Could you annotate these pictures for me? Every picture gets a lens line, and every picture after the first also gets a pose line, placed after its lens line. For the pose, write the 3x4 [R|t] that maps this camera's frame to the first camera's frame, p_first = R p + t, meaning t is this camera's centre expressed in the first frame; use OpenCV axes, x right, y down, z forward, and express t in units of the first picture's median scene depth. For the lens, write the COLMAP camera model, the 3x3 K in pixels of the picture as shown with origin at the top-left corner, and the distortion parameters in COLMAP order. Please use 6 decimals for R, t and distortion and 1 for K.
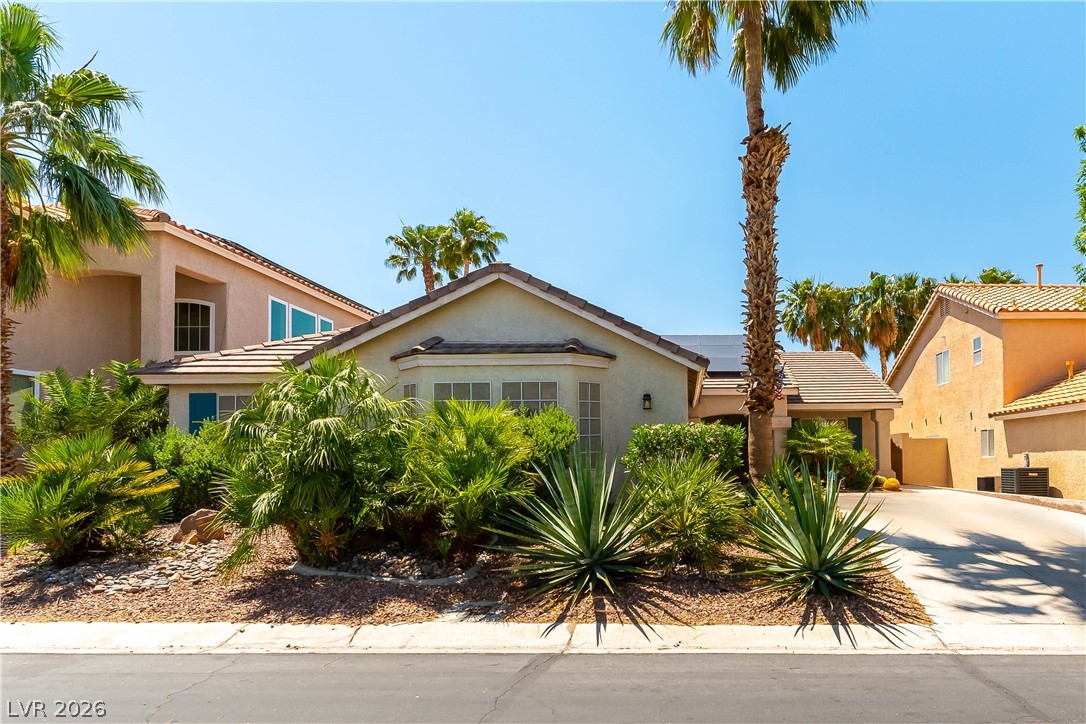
lens RADIAL K [[544.7, 0, 550.6], [0, 544.7, 388.2], [0, 0, 1]] dist [0.014300, -0.000038]
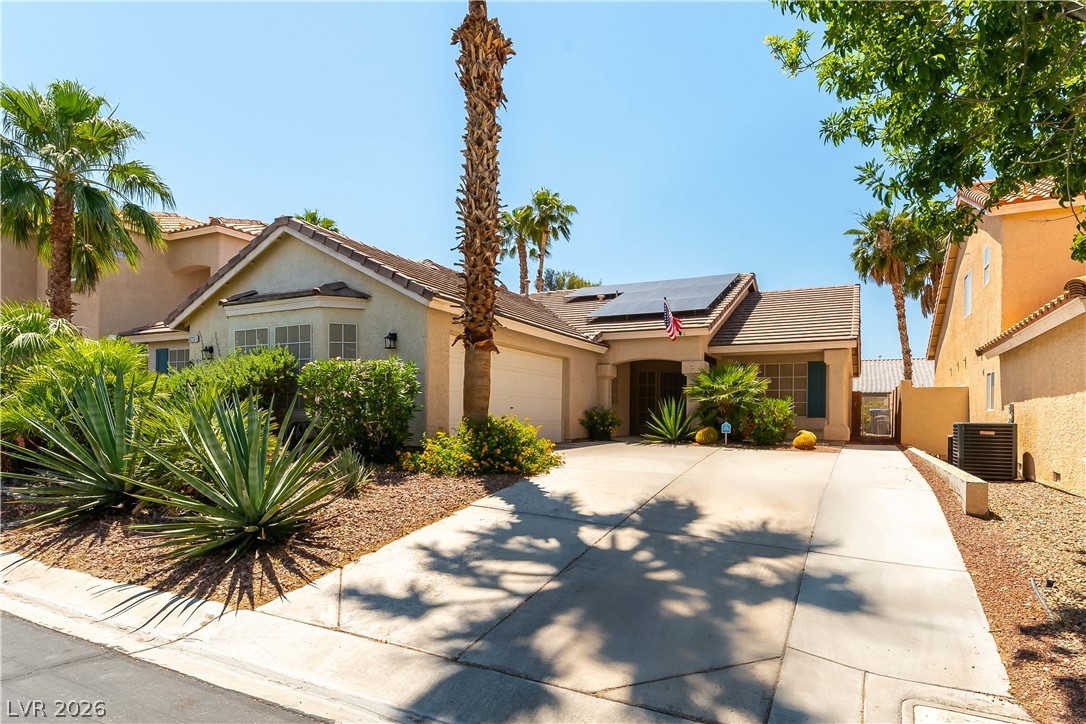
lens RADIAL K [[472.8, 0, 543.1], [0, 472.8, 363.2], [0, 0, 1]] dist [0.010481, -0.000431]
pose [[0.933232, -0.018076, -0.358820, 0.721864], [0.025909, 0.999519, 0.017035, 0.056525], [0.358340, -0.025195, 0.933251, 0.306581]]
